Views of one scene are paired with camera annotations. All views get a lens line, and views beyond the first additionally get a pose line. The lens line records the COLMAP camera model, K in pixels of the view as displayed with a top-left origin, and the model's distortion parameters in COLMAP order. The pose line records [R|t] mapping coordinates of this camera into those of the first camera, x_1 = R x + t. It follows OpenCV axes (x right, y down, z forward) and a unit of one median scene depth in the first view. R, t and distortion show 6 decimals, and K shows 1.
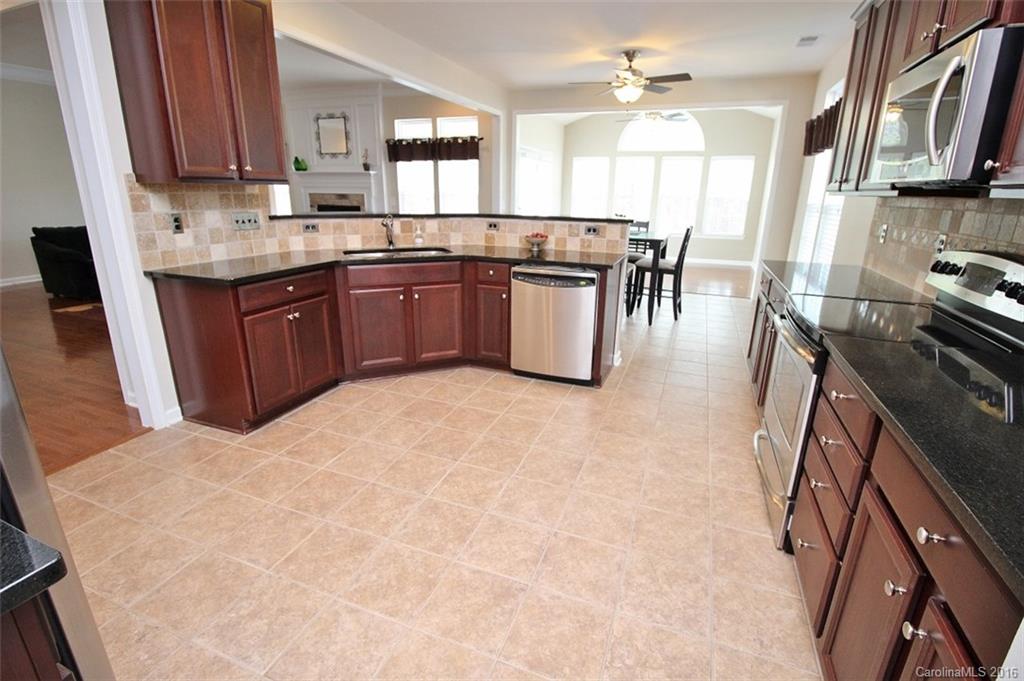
lens RADIAL K [[473.6, 0, 514.5], [0, 473.6, 331.0], [0, 0, 1]] dist [-0.000309, -0.013378]
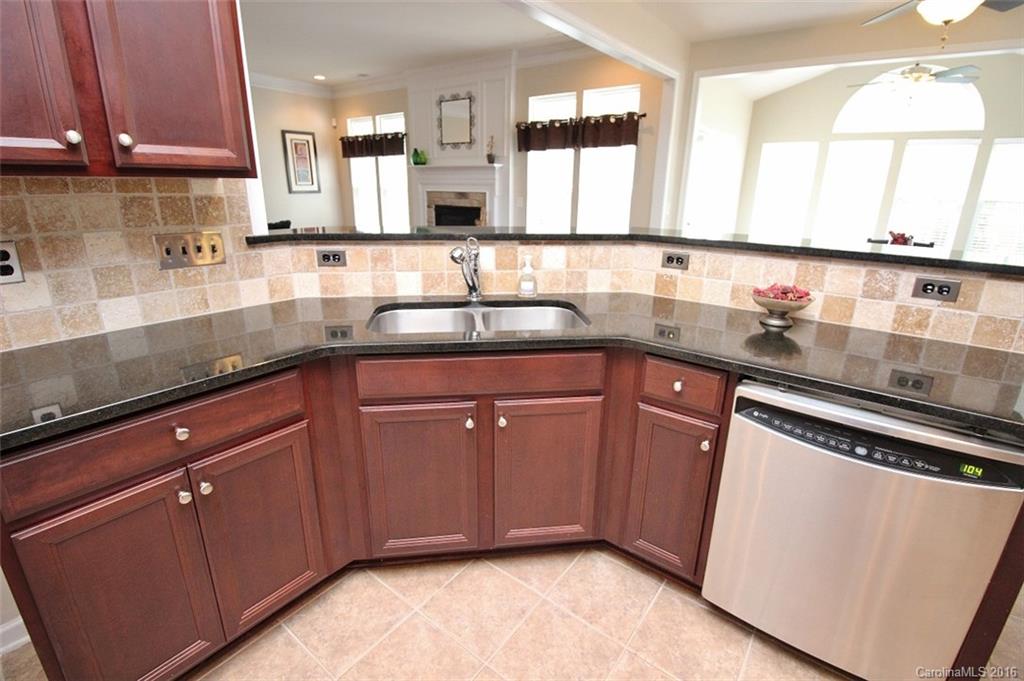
lens RADIAL K [[473.6, 0, 514.5], [0, 473.6, 331.0], [0, 0, 1]] dist [-0.000309, -0.013378]
pose [[0.959259, 0.081060, -0.270651, -0.066480], [-0.079492, 0.996694, 0.016770, -0.141664], [0.271116, 0.005428, 0.962531, 0.471213]]
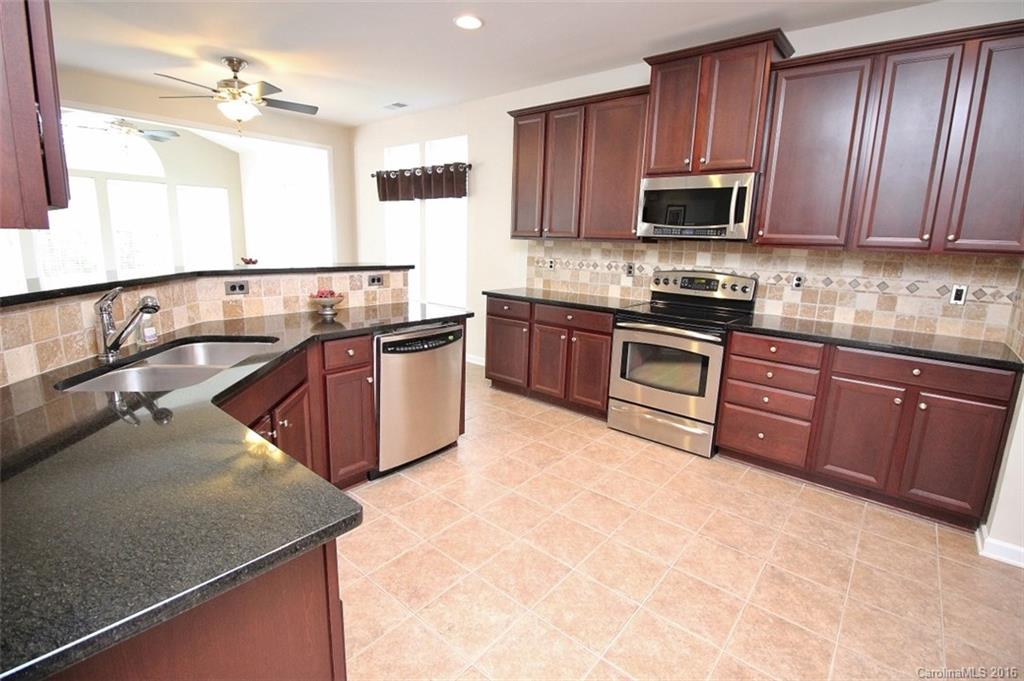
lens RADIAL K [[473.6, 0, 514.5], [0, 473.6, 331.0], [0, 0, 1]] dist [-0.000309, -0.013378]
pose [[0.325472, -0.188920, 0.926487, -0.514658], [0.243953, 0.963442, 0.110755, -0.145362], [-0.913540, 0.189971, 0.359661, 0.444499]]
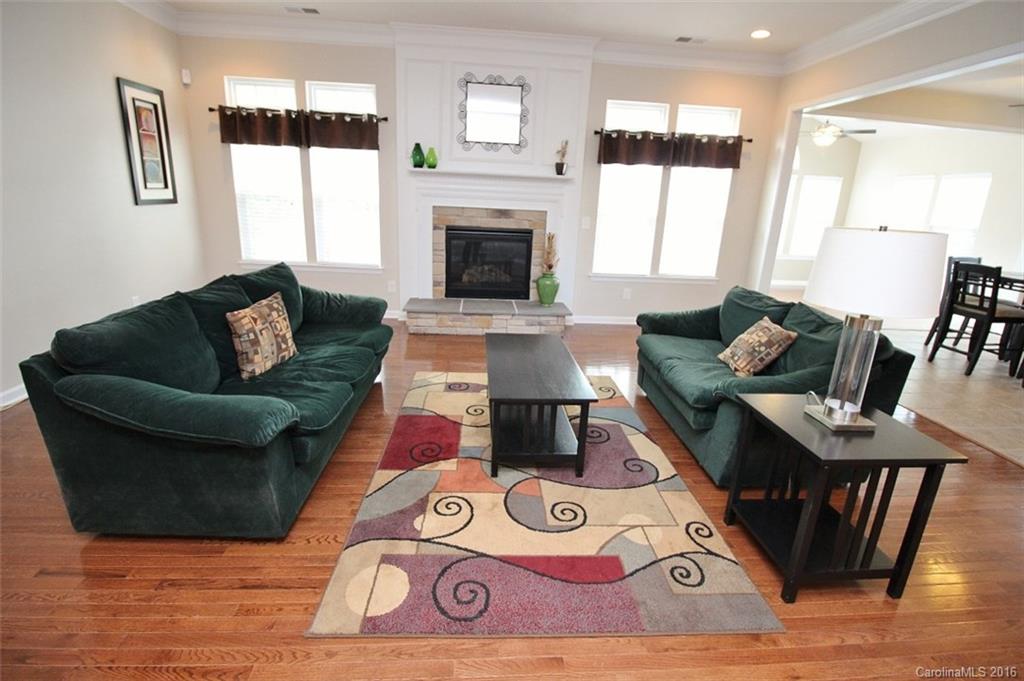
lens RADIAL K [[473.6, 0, 514.5], [0, 473.6, 331.0], [0, 0, 1]] dist [-0.000309, -0.013378]
pose [[0.900625, -0.090850, 0.424995, -1.287114], [0.094218, 0.995465, 0.013137, -0.284991], [-0.424261, 0.028210, 0.905101, 0.902073]]
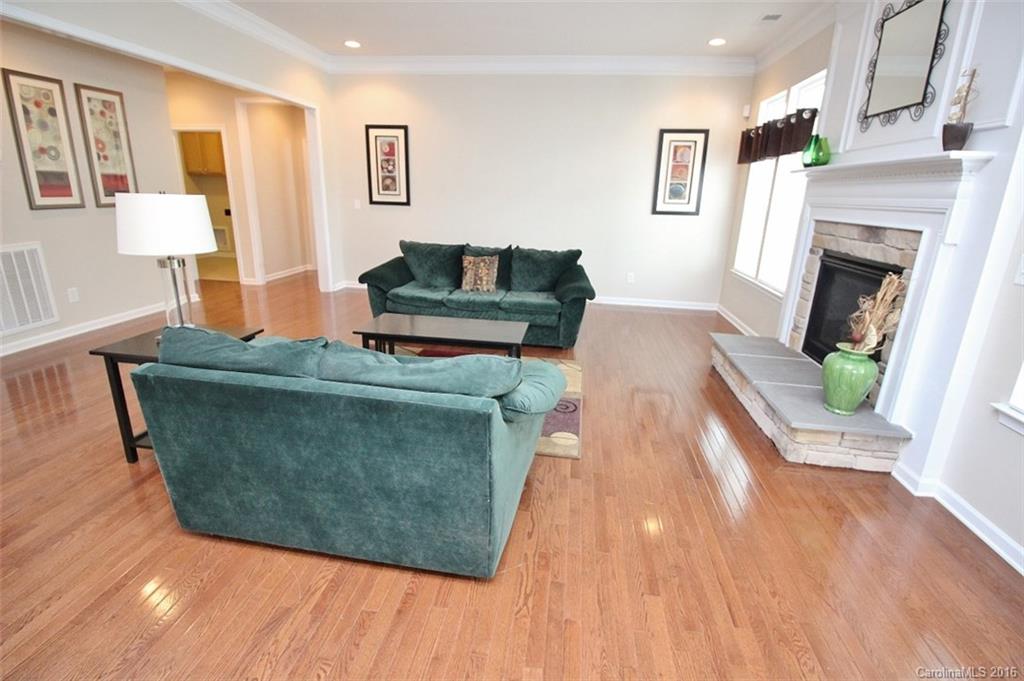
lens RADIAL K [[473.6, 0, 514.5], [0, 473.6, 331.0], [0, 0, 1]] dist [-0.000309, -0.013378]
pose [[0.220945, 0.262478, -0.939302, -0.165772], [-0.303960, 0.933667, 0.189405, -0.419706], [0.926710, 0.243662, 0.286072, 1.395541]]
